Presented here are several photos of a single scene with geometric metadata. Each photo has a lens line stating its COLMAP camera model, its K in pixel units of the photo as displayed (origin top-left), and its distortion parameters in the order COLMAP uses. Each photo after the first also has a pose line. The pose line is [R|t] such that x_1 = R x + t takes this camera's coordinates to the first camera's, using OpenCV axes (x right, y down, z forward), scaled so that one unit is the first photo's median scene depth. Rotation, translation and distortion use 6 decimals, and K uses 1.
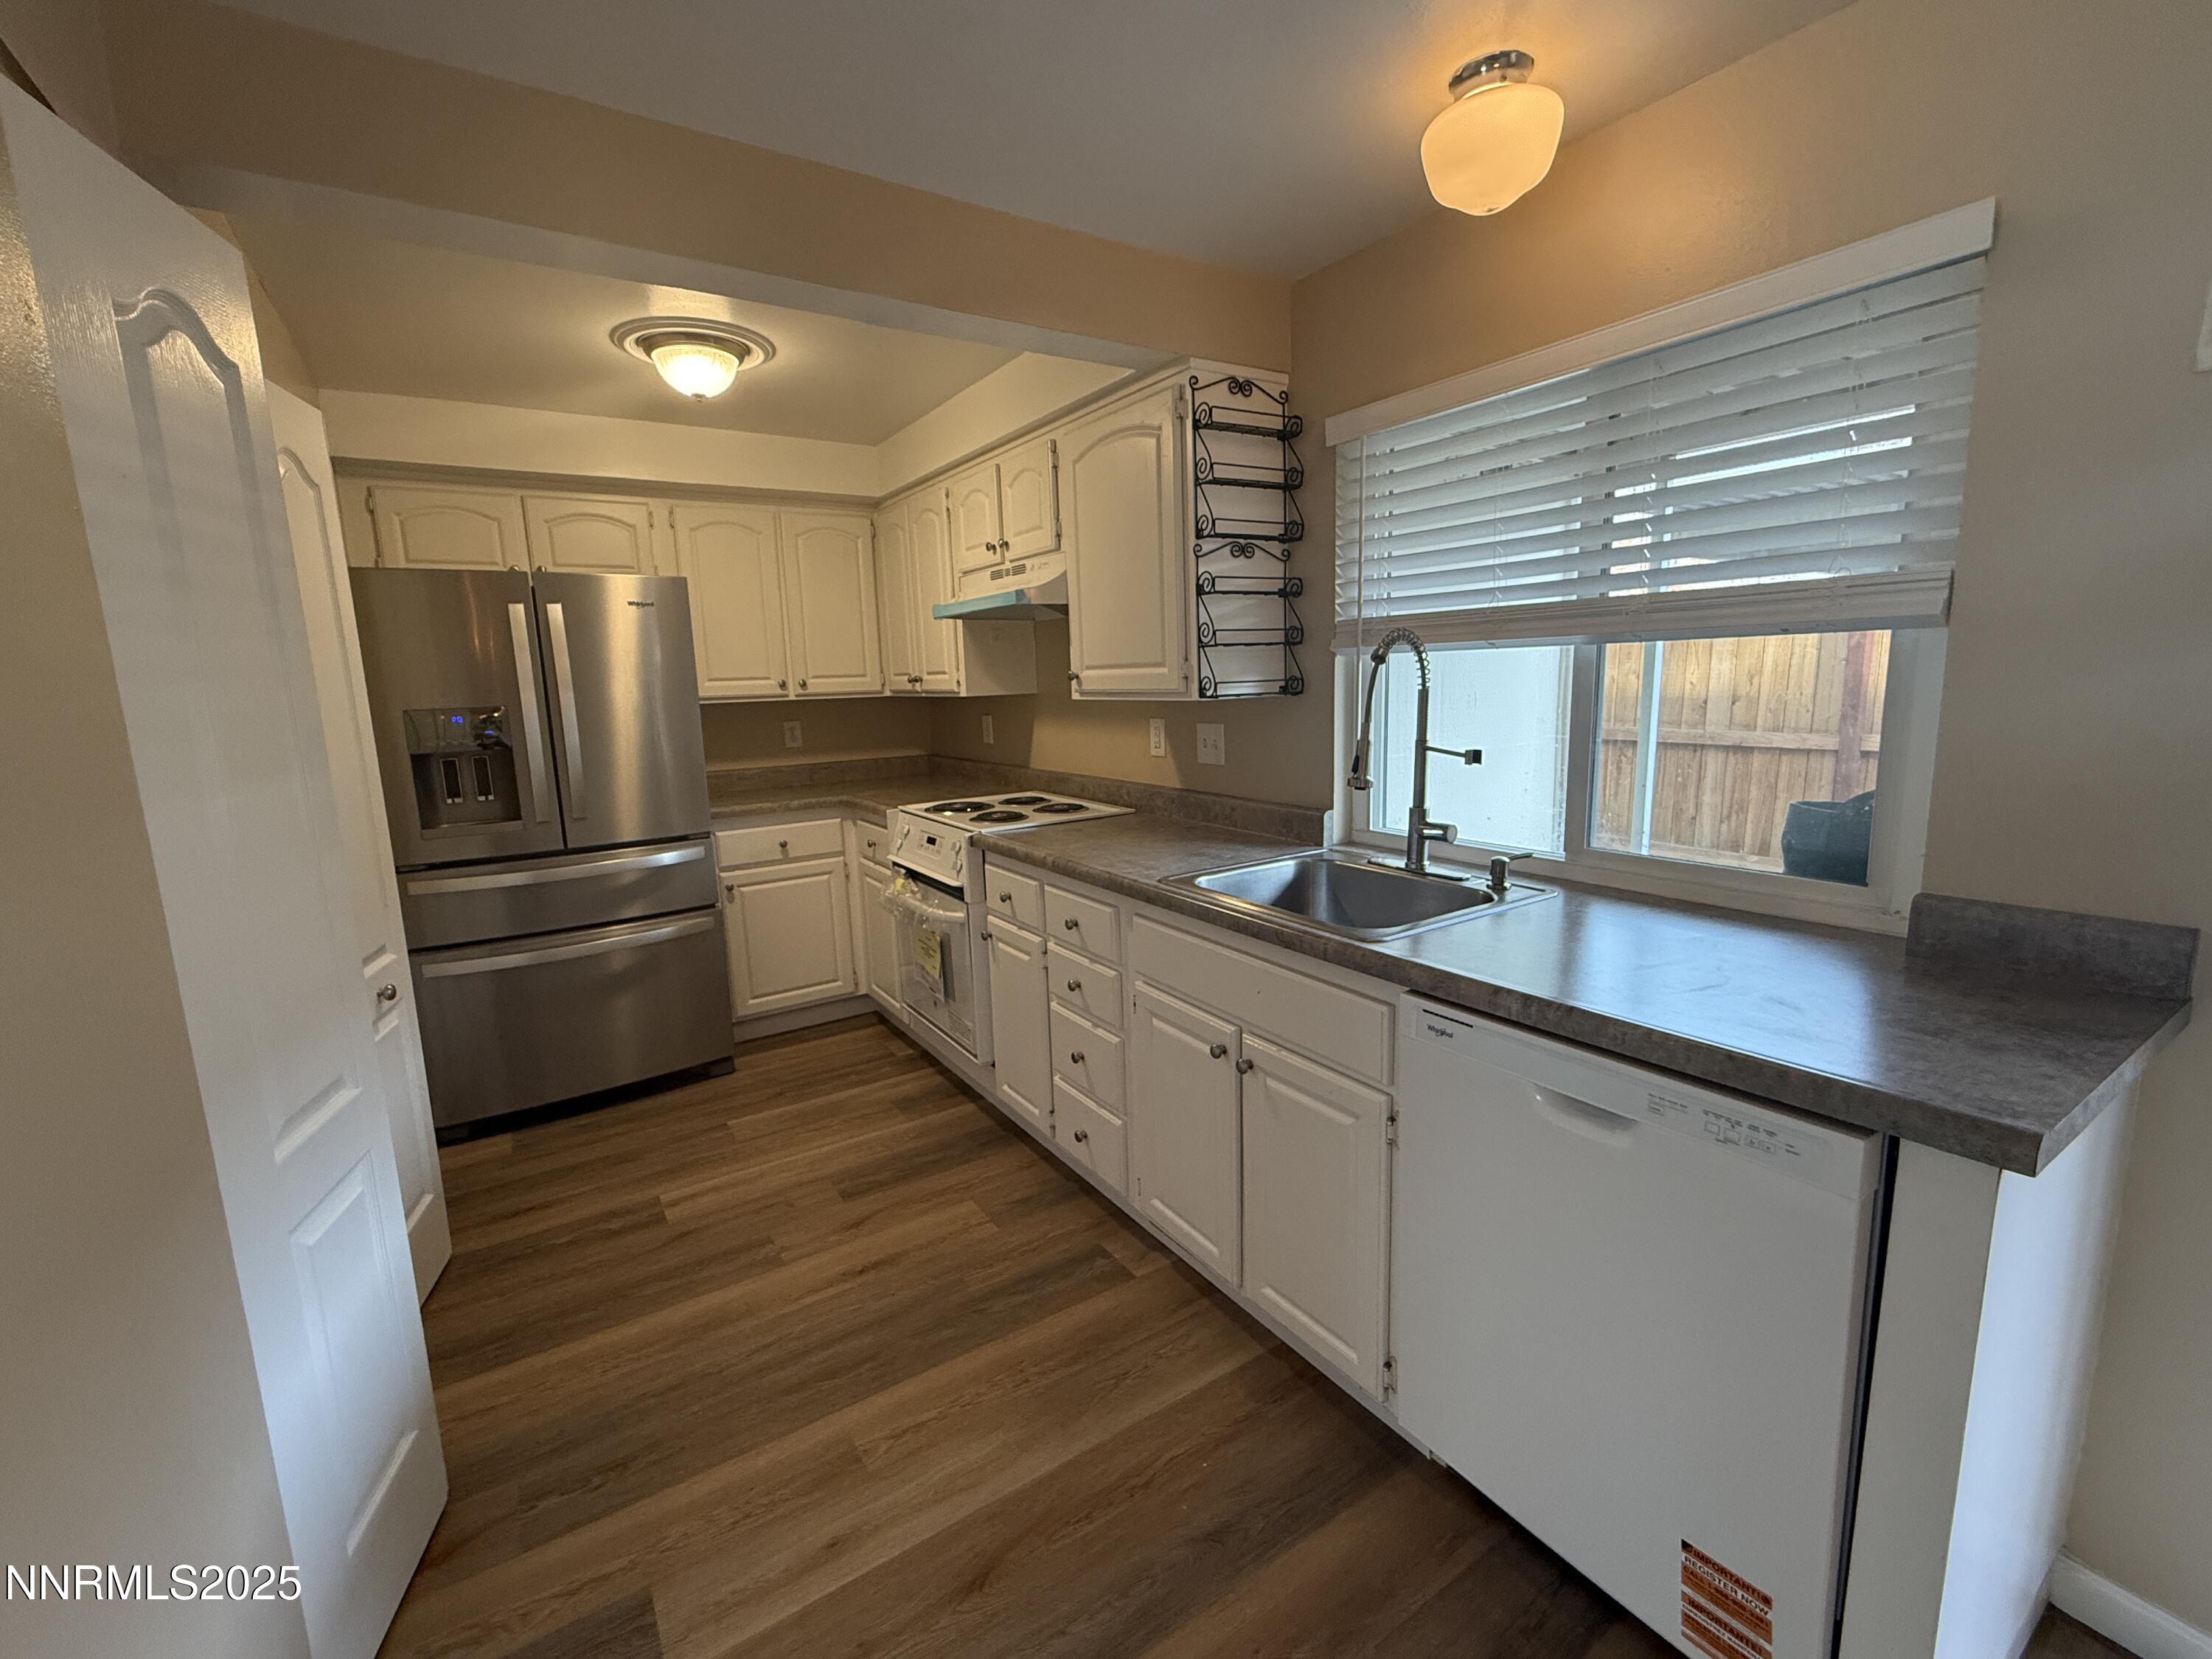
lens RADIAL K [[934.0, 0, 1106.0], [0, 934.0, 829.5], [0, 0, 1]] dist [-0.000447, 0.000007]
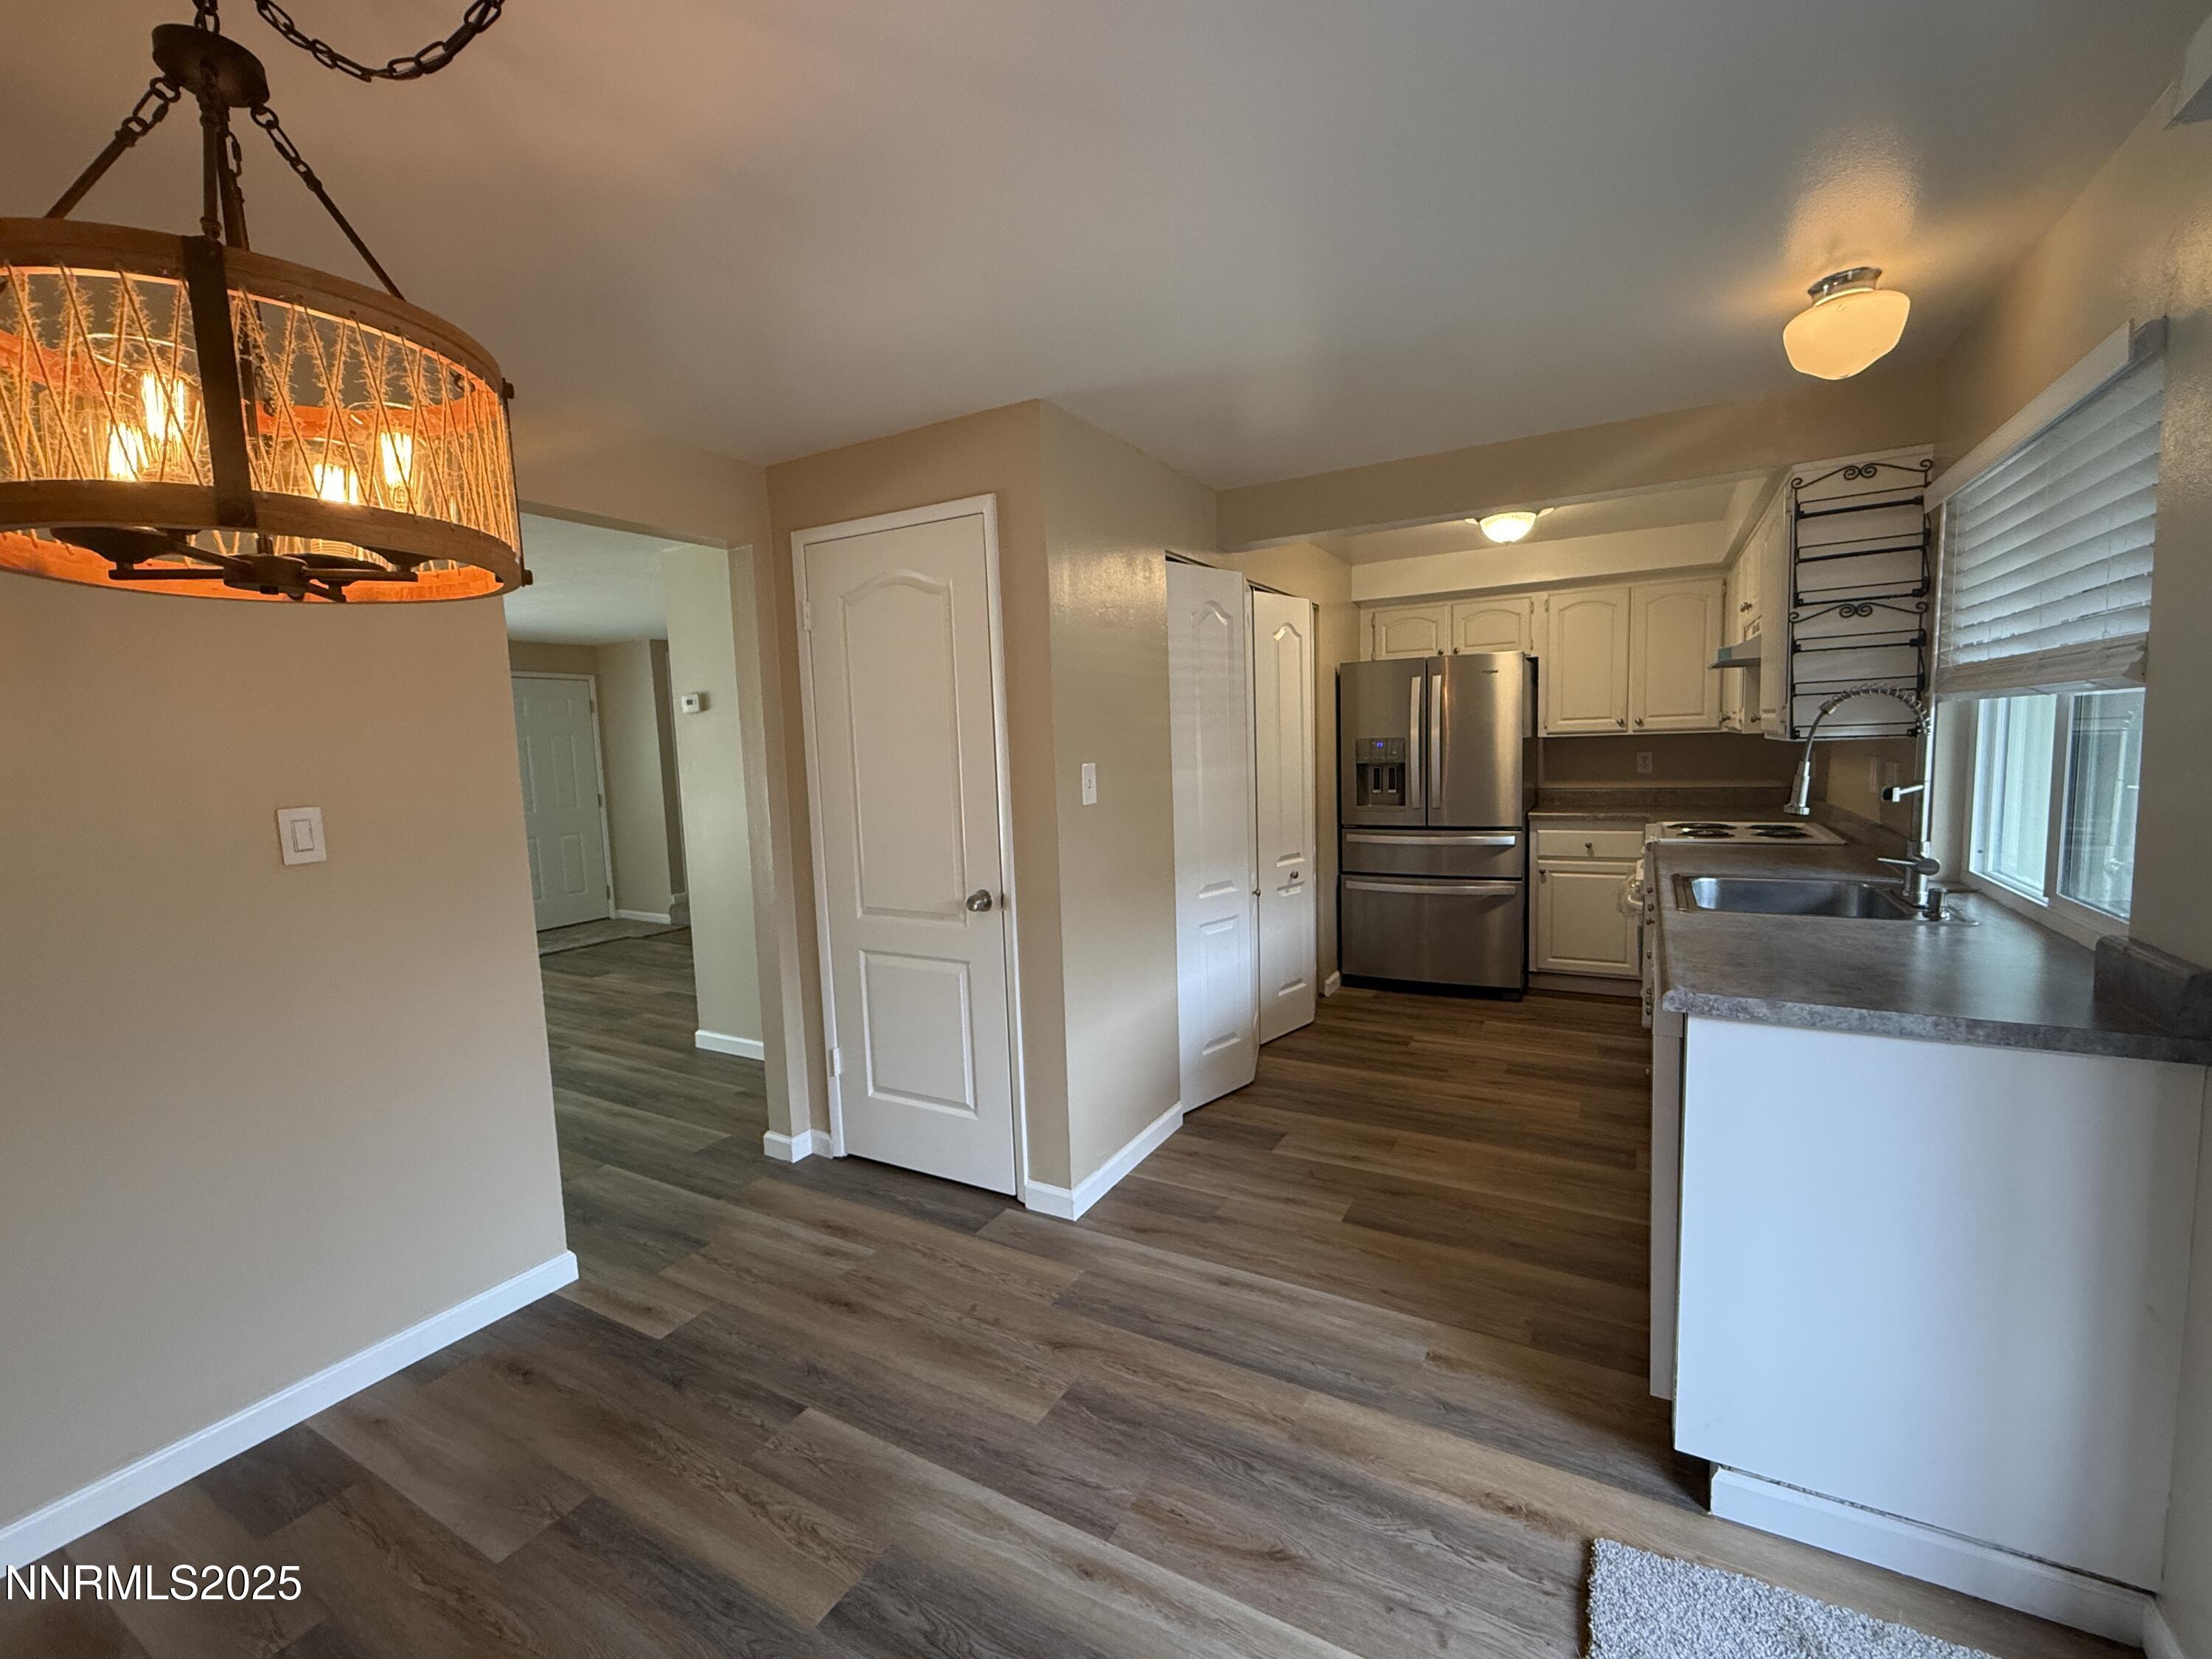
lens RADIAL K [[934.0, 0, 1106.0], [0, 934.0, 829.5], [0, 0, 1]] dist [-0.000447, 0.000007]
pose [[0.461171, 0.099568, -0.881707, 0.627840], [-0.123916, 0.991174, 0.047116, 0.020102], [0.878616, 0.087529, 0.469438, -0.259319]]
